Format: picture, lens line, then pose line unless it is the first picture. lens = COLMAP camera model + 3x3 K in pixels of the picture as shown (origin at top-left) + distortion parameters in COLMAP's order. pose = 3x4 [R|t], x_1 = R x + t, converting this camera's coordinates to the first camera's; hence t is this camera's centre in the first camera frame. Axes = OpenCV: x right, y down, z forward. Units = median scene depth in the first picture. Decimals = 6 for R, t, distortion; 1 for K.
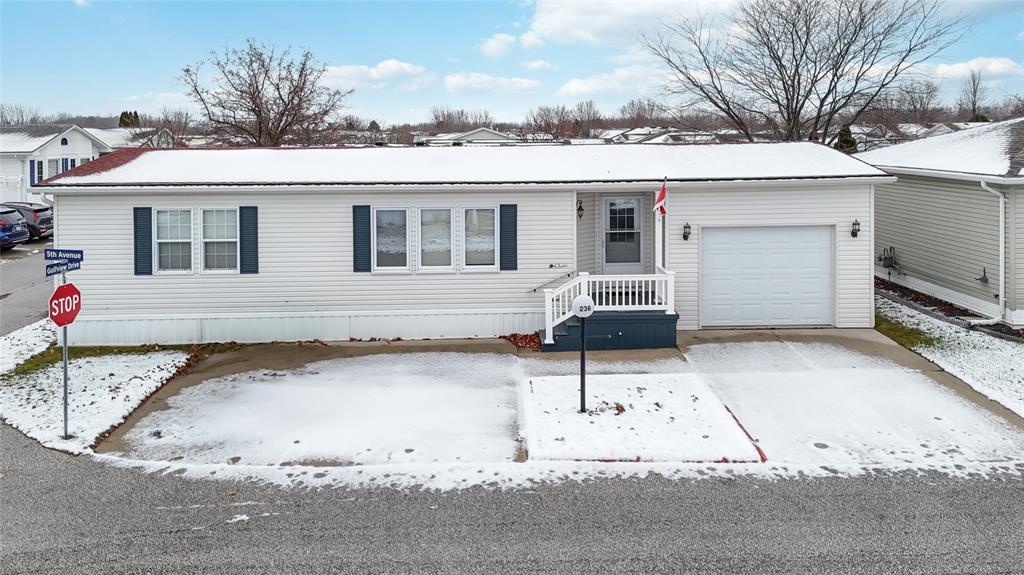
lens RADIAL K [[787.0, 0, 514.2], [0, 787.0, 157.7], [0, 0, 1]] dist [0.040311, -0.000620]
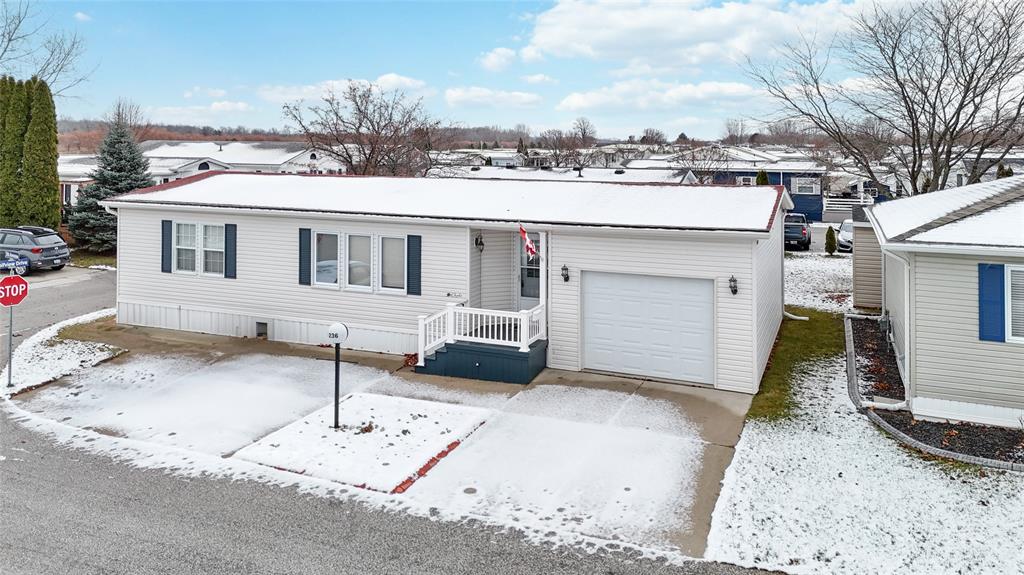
lens RADIAL K [[787.0, 0, 514.2], [0, 787.0, 157.7], [0, 0, 1]] dist [0.040311, -0.000620]
pose [[0.915753, 0.024425, -0.400998, 0.573549], [-0.029833, 0.999529, -0.007246, -0.047234], [0.400632, 0.018599, 0.916050, 0.040813]]
